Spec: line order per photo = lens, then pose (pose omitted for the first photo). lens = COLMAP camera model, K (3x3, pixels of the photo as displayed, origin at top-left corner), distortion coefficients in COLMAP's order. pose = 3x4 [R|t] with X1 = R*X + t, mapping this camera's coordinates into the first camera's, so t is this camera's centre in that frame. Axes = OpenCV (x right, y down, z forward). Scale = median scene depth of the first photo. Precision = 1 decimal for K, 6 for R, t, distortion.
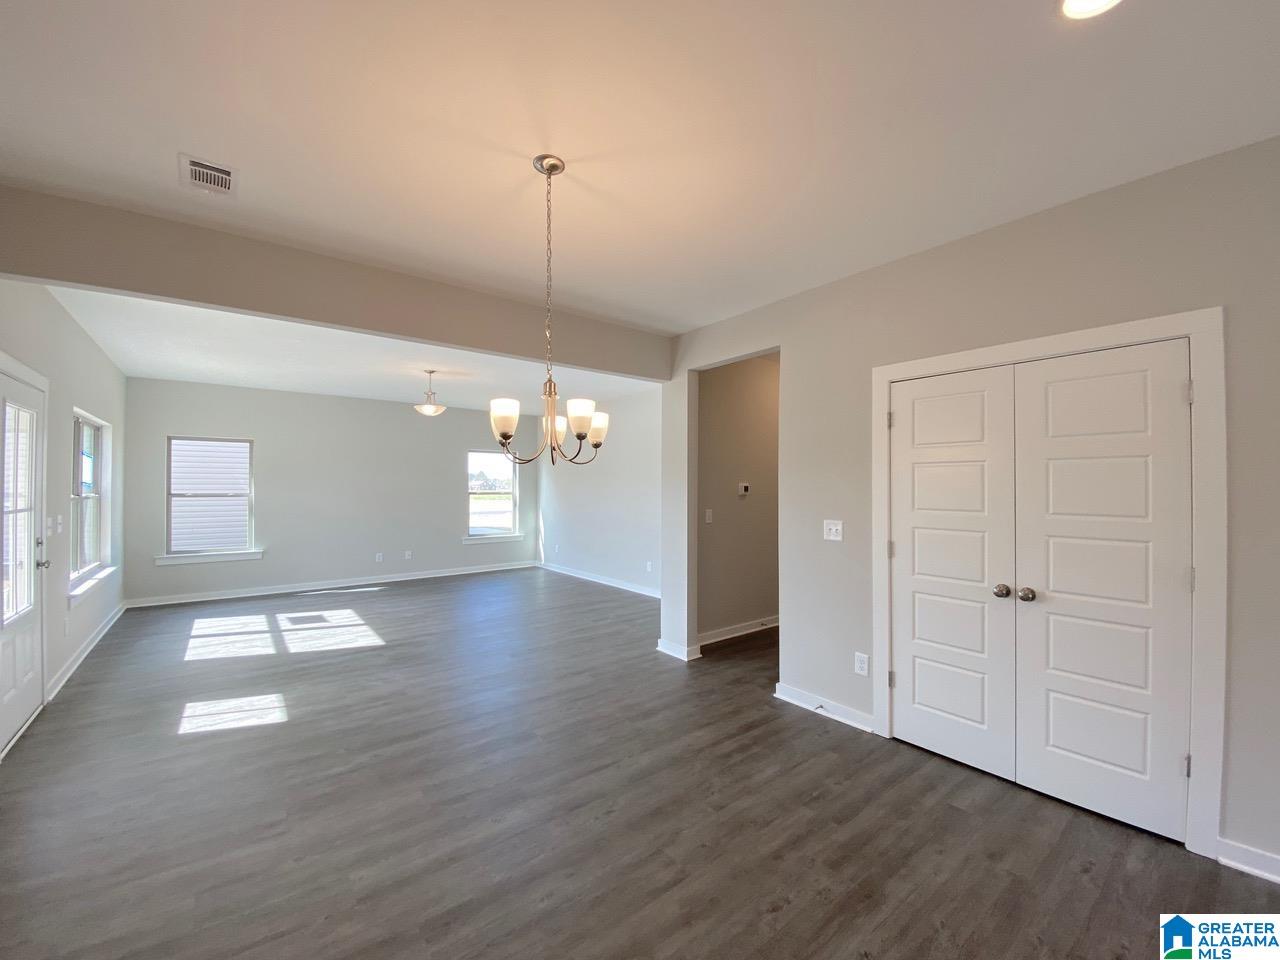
lens RADIAL K [[519.5, 0, 643.3], [0, 519.5, 478.7], [0, 0, 1]] dist [0.026675, -0.022917]
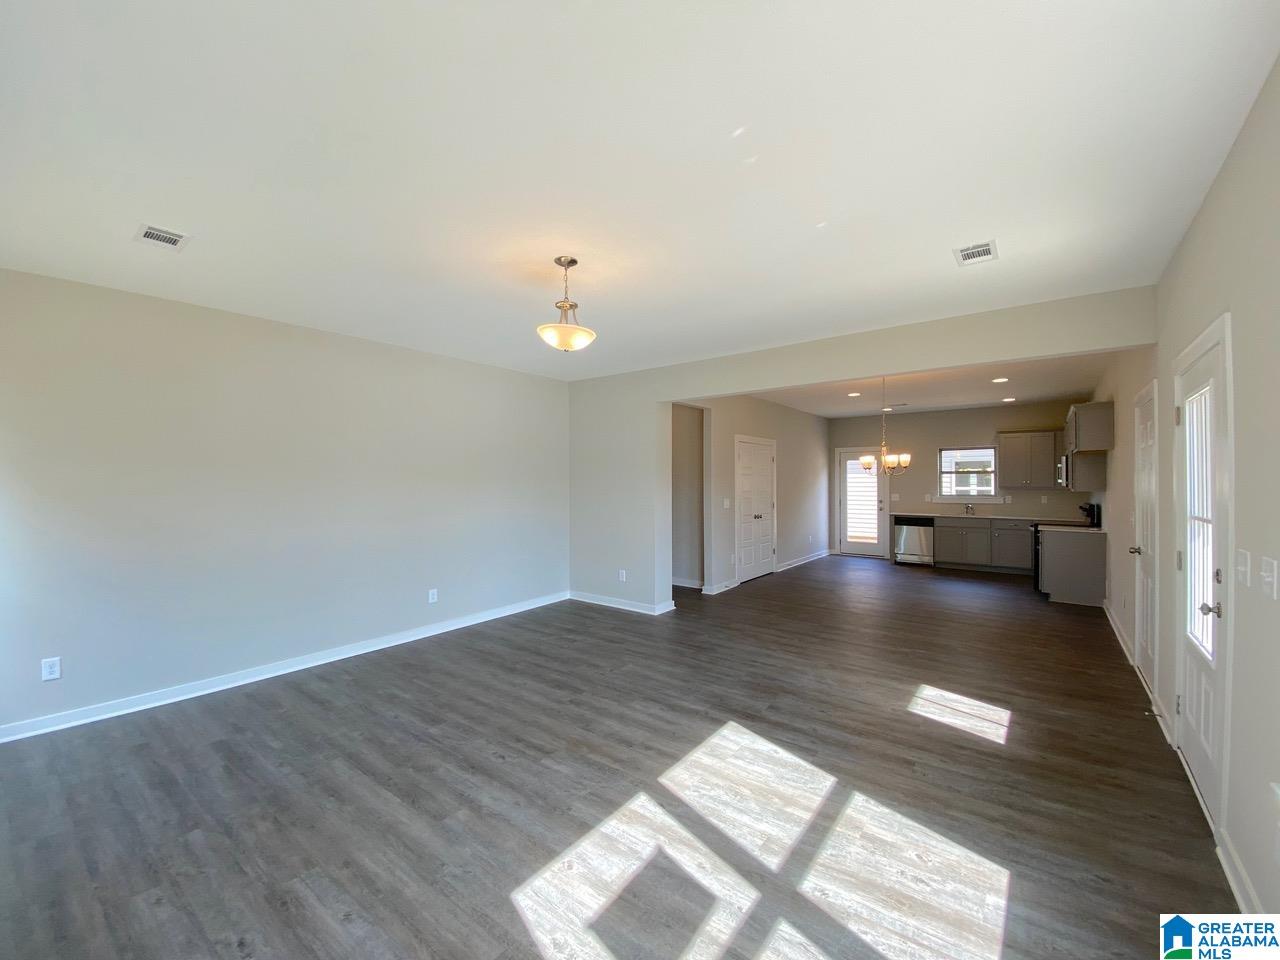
lens RADIAL K [[519.5, 0, 643.3], [0, 519.5, 478.7], [0, 0, 1]] dist [0.026675, -0.022917]
pose [[-0.250162, -0.000556, 0.968204, -1.558379], [-0.010793, 0.999939, -0.002214, 0.006249], [-0.968144, -0.011004, -0.250153, 1.792339]]
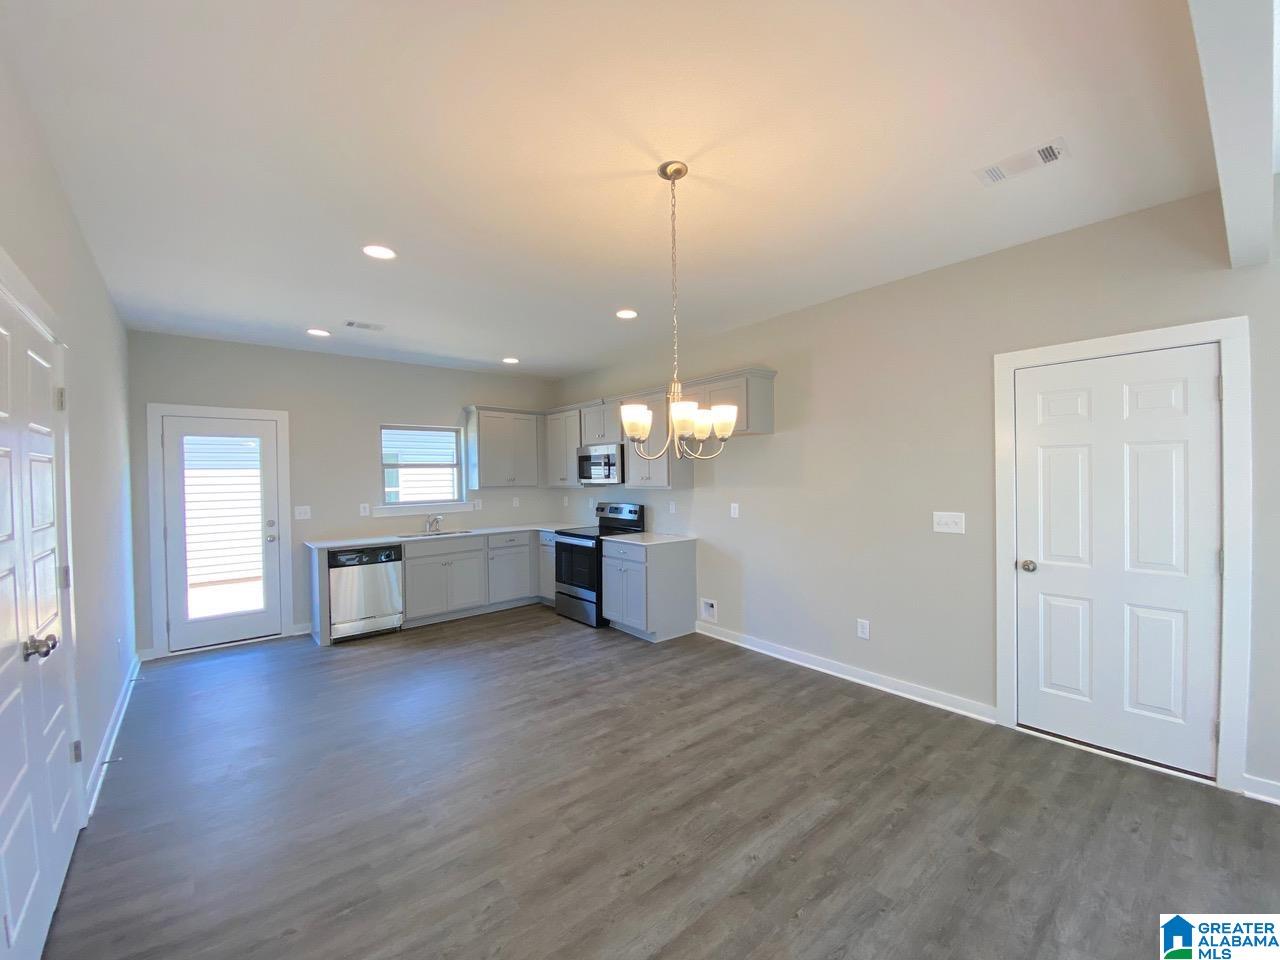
lens RADIAL K [[519.5, 0, 643.3], [0, 519.5, 478.7], [0, 0, 1]] dist [0.026675, -0.022917]
pose [[-0.999391, 0.013263, -0.032273, -0.048313], [0.013406, 0.999901, -0.004235, 0.009113], [0.032214, -0.004665, -0.999470, 1.235371]]
